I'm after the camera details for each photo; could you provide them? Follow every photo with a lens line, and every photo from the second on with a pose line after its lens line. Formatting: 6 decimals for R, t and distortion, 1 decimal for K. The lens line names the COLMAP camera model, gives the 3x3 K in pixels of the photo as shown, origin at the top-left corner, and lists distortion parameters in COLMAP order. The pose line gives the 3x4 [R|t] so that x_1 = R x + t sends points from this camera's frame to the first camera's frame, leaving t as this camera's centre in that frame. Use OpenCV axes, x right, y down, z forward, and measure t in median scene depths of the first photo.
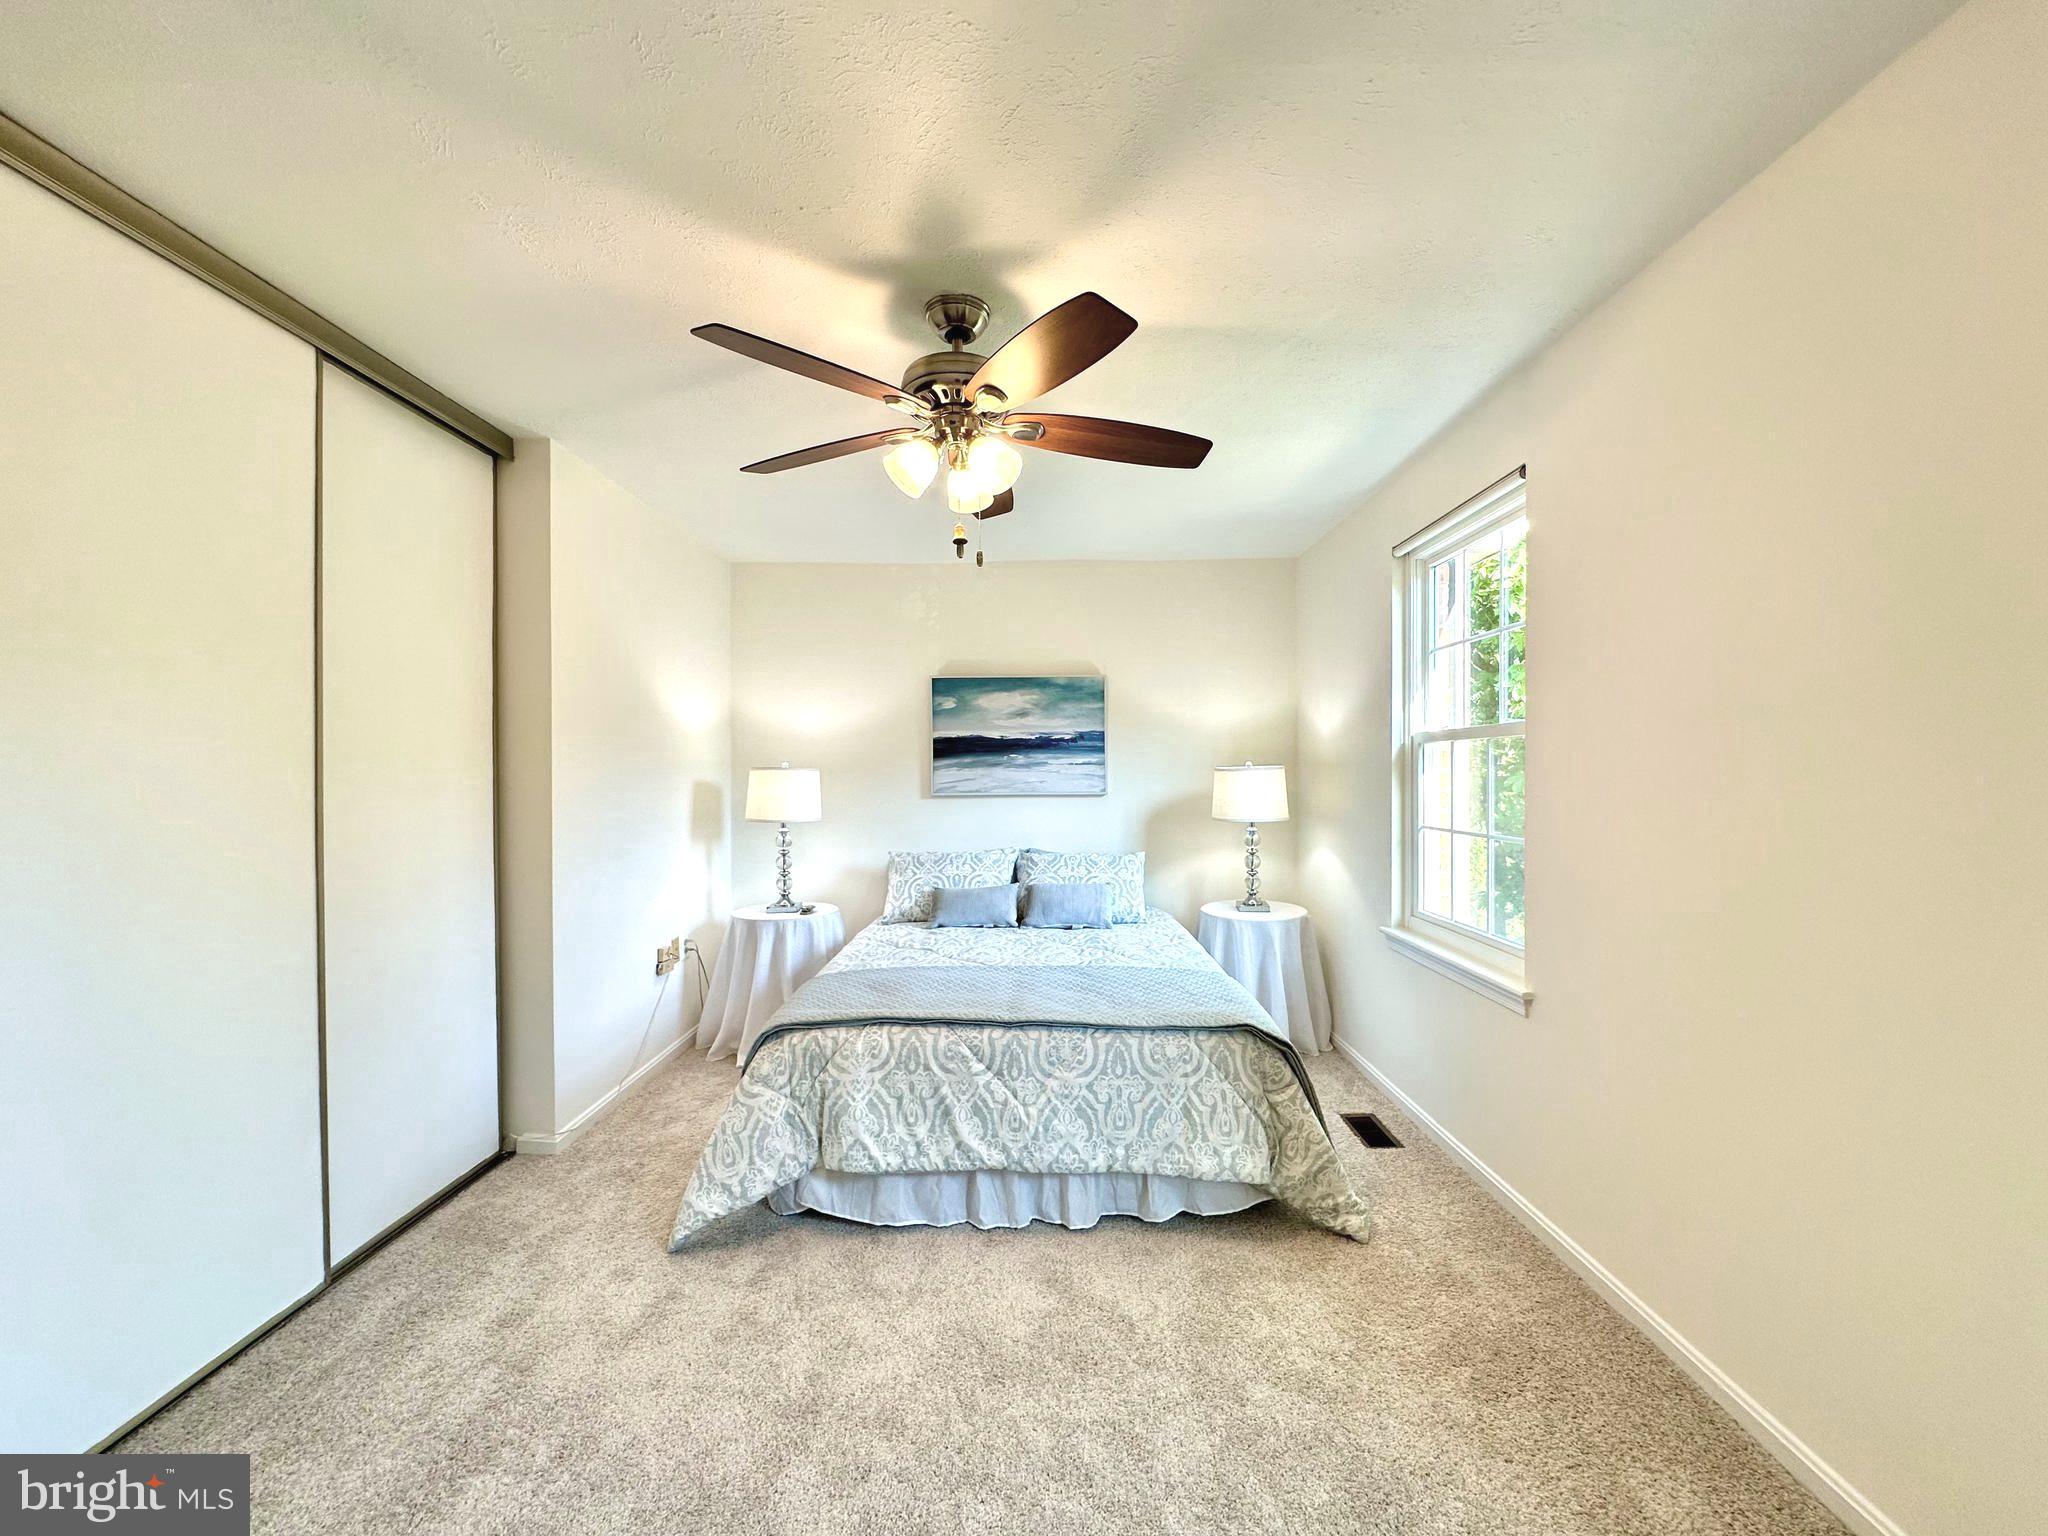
lens RADIAL K [[815.5, 0, 1019.2], [0, 815.5, 772.0], [0, 0, 1]] dist [-0.005484, 0.001721]
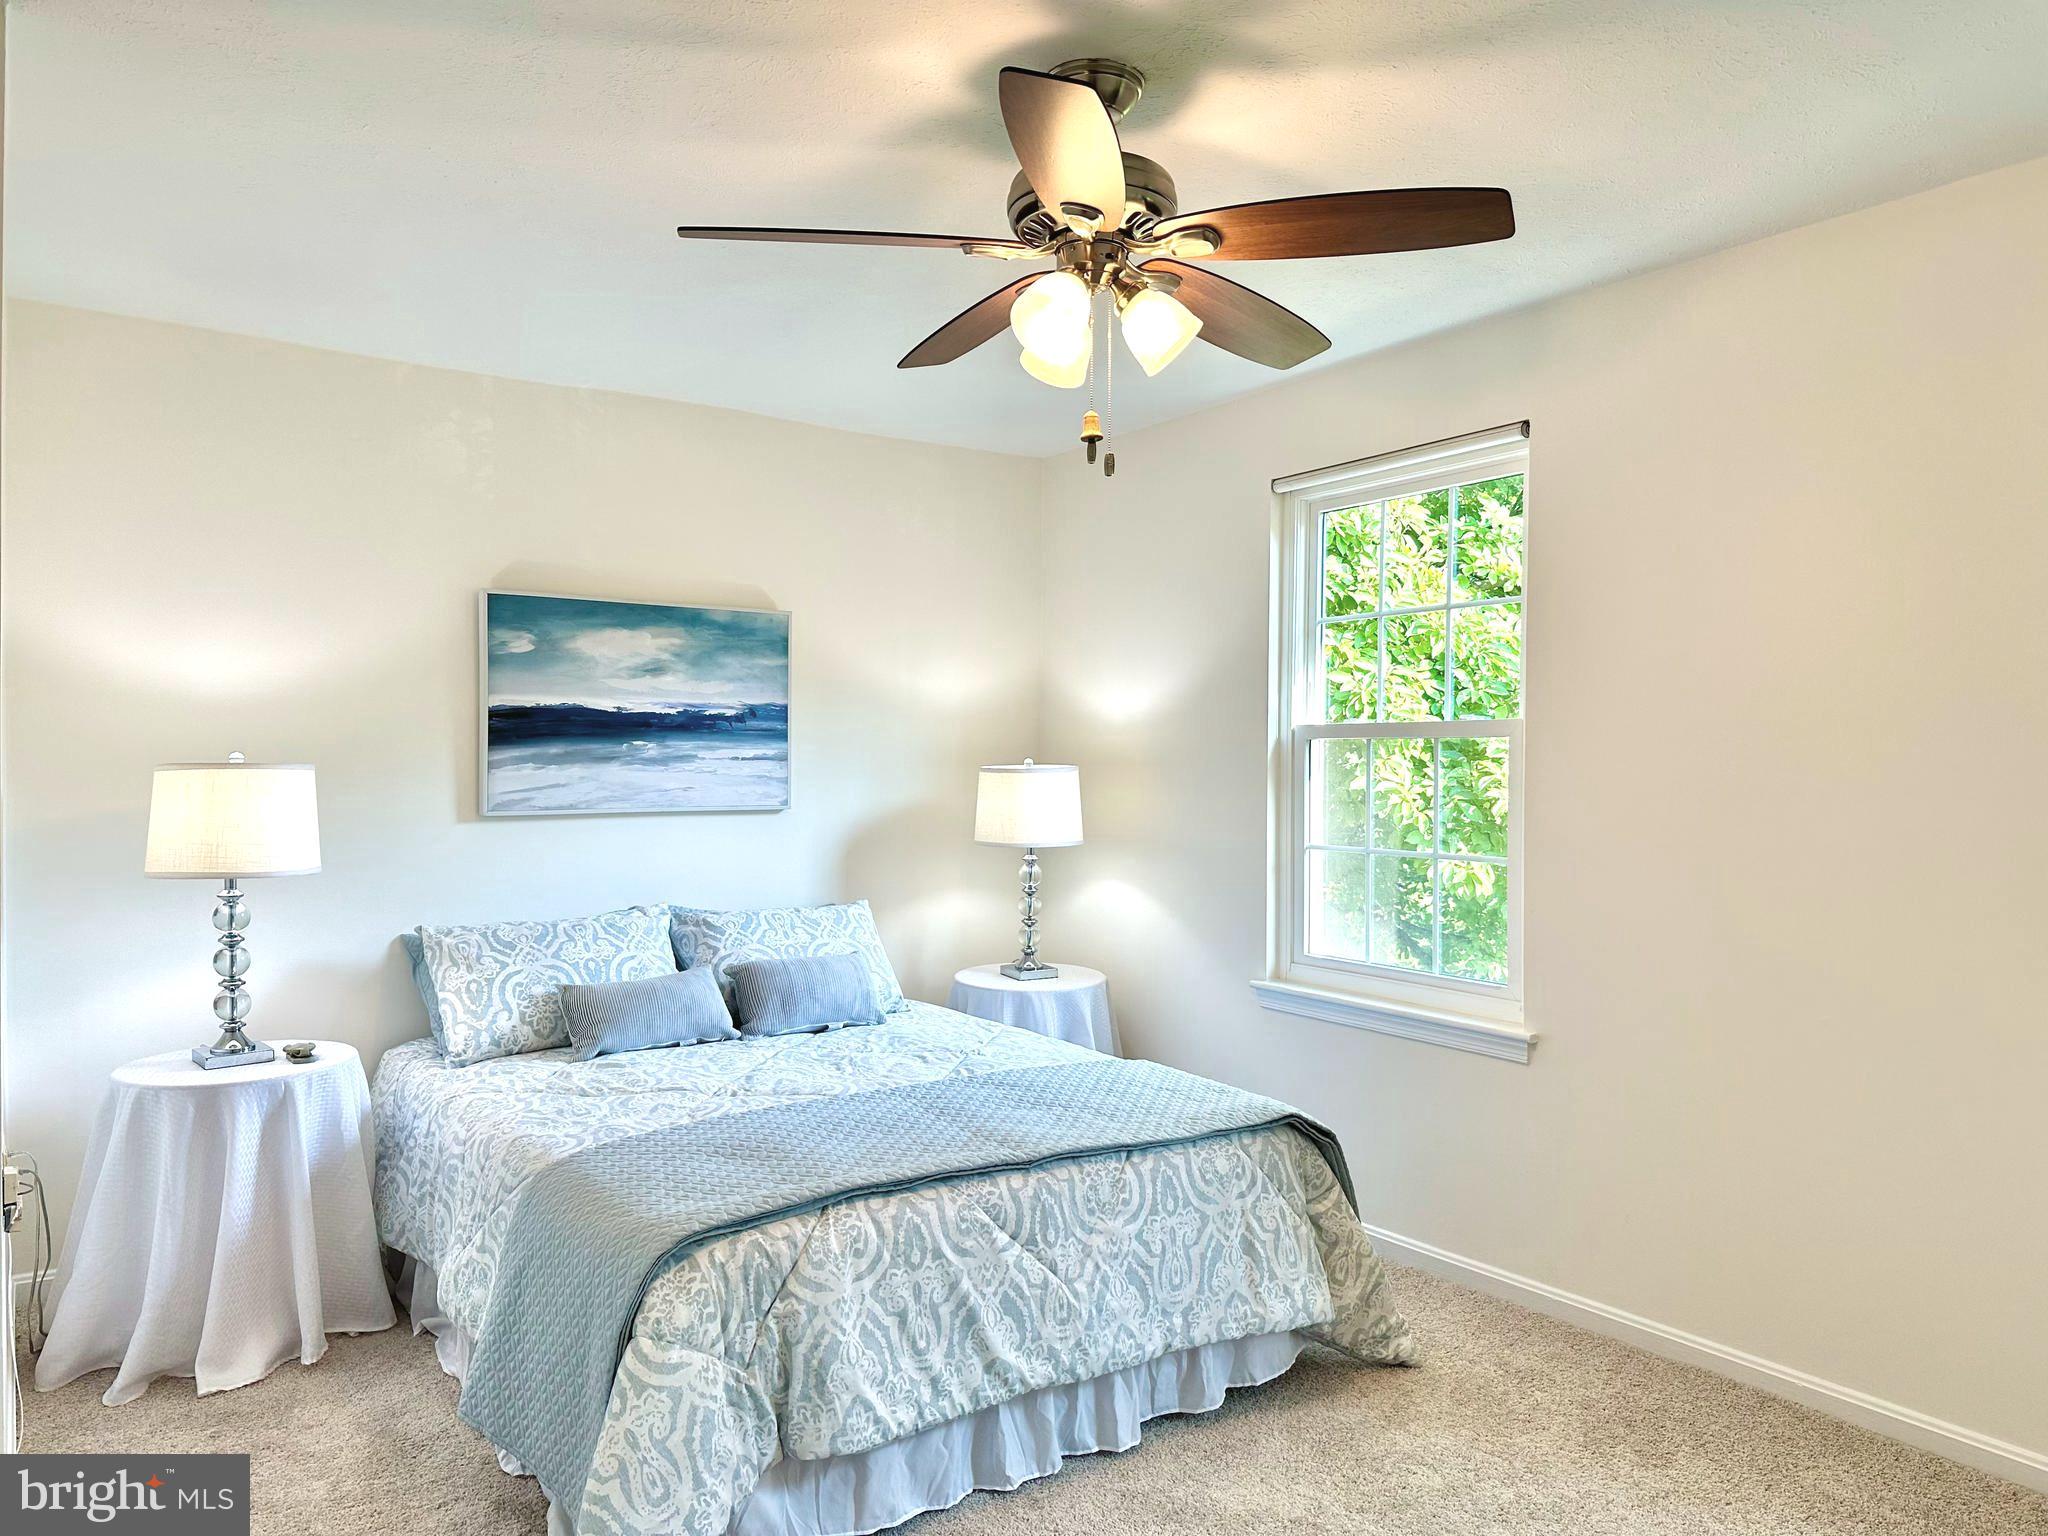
lens RADIAL K [[1426.7, 0, 1042.7], [0, 1426.7, 772.3], [0, 0, 1]] dist [0.071902, -0.091585]
pose [[0.811135, 0.002142, 0.584855, -0.676994], [-0.005964, 0.999972, 0.004608, -0.010819], [-0.584828, -0.007226, 0.811125, 0.063717]]
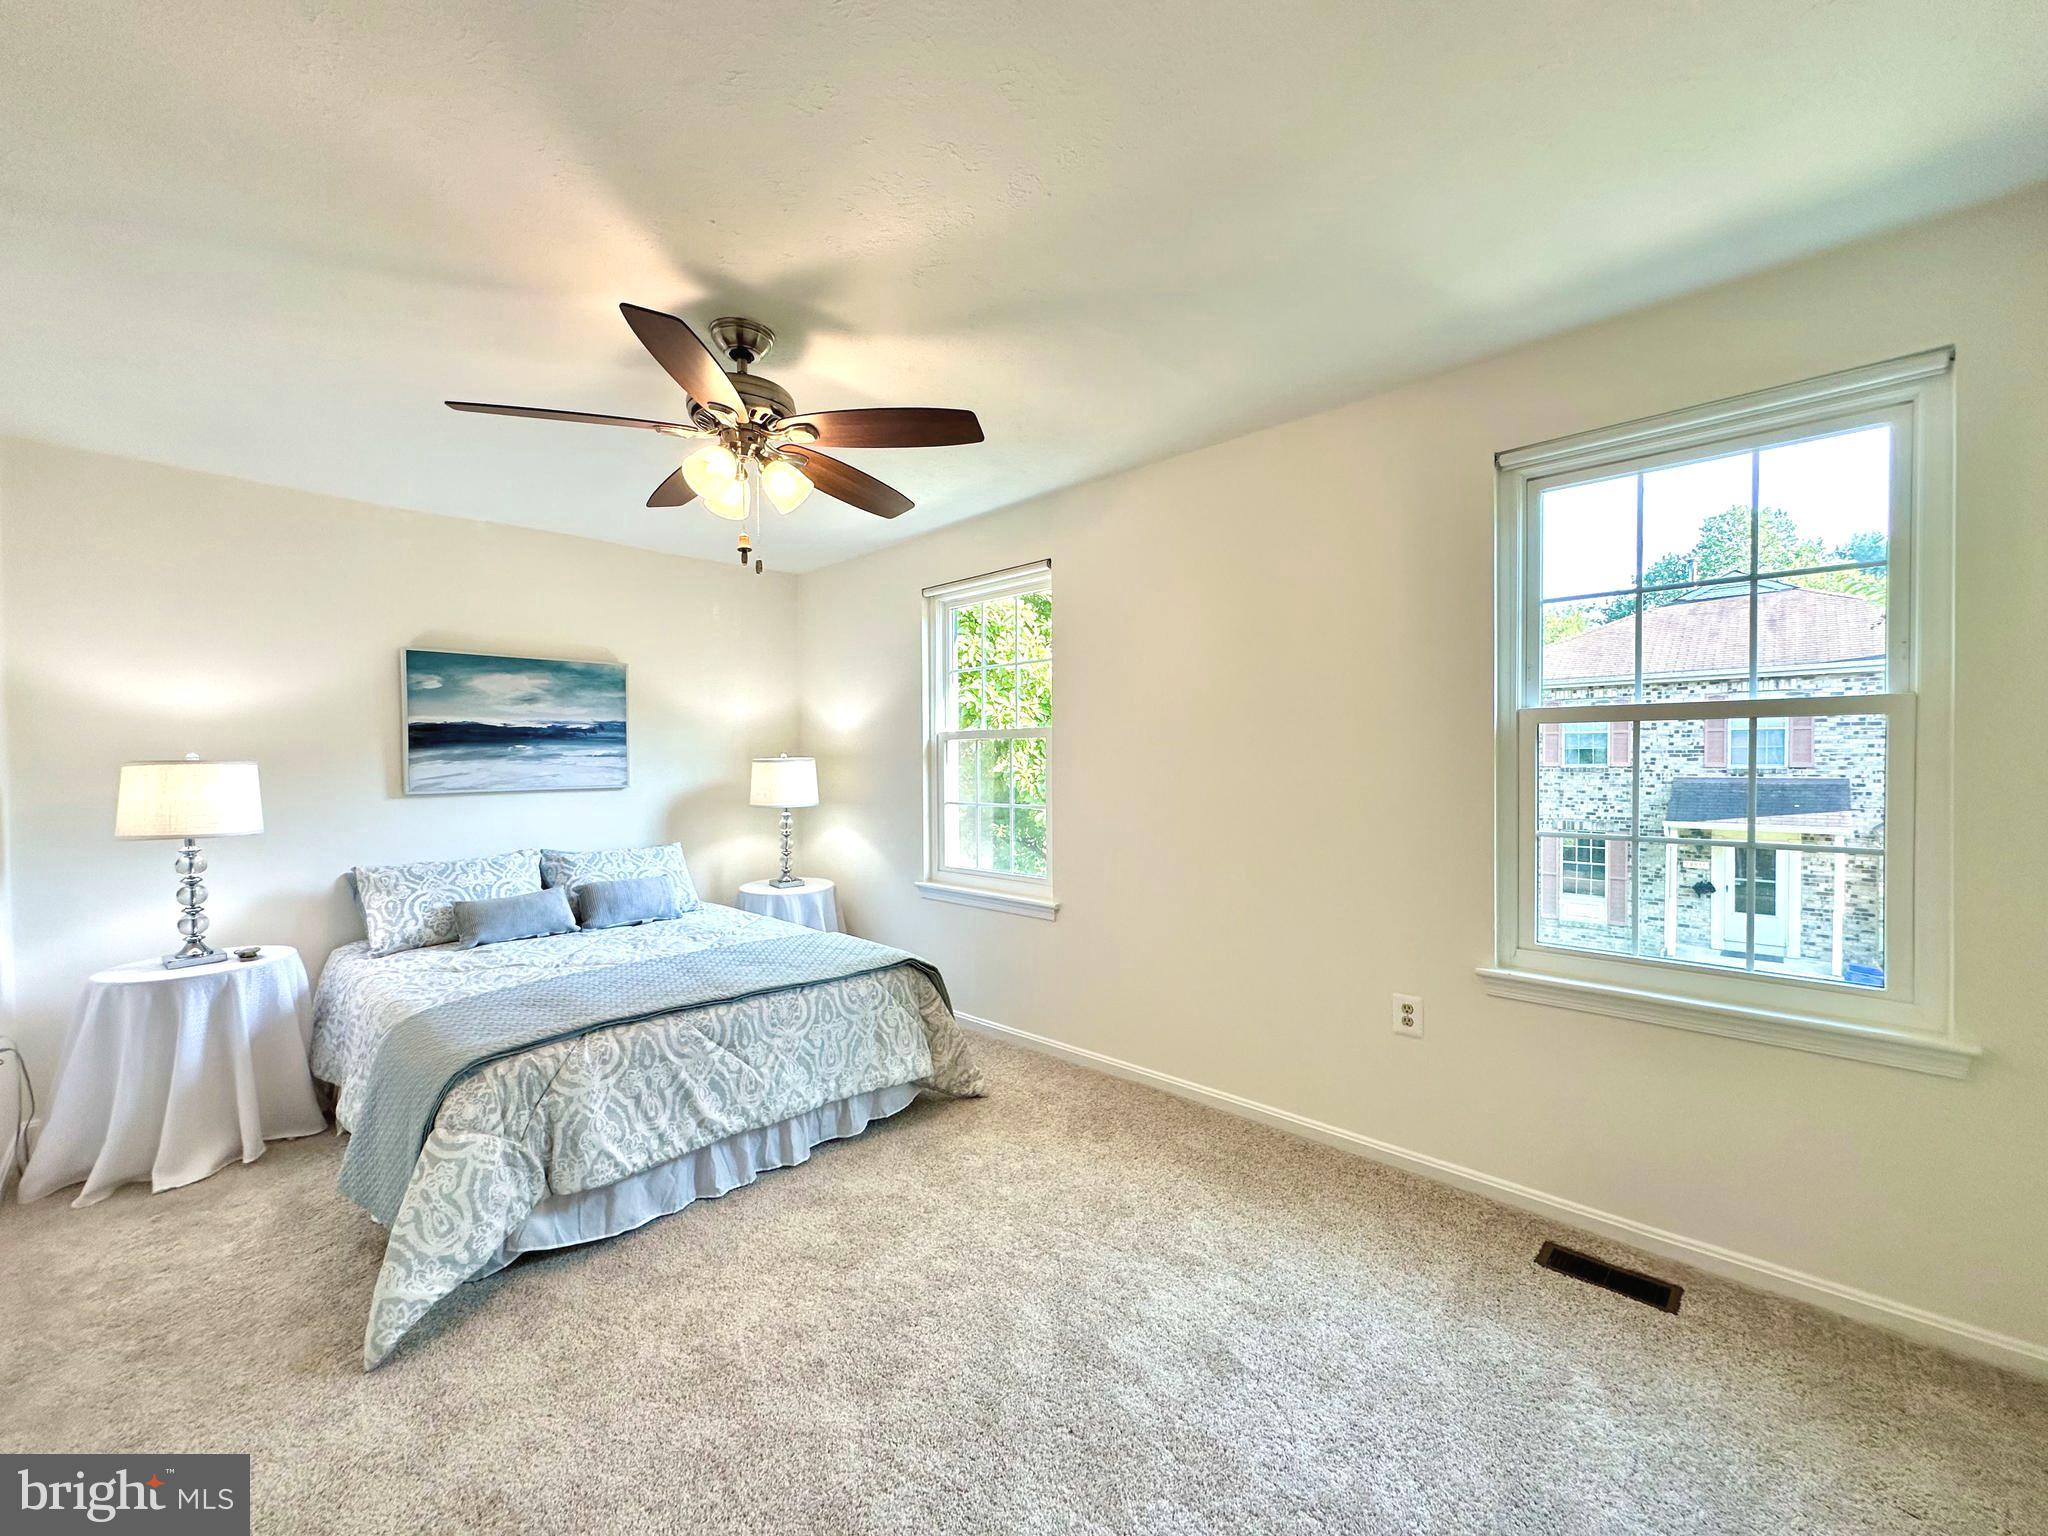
lens RADIAL K [[815.5, 0, 1025.3], [0, 815.5, 770.7], [0, 0, 1]] dist [-0.005484, 0.001721]
pose [[0.681806, -0.012232, 0.731431, -0.525833], [0.006901, 0.999923, 0.010289, 0.002438], [-0.731501, -0.001968, 0.681838, -0.005251]]
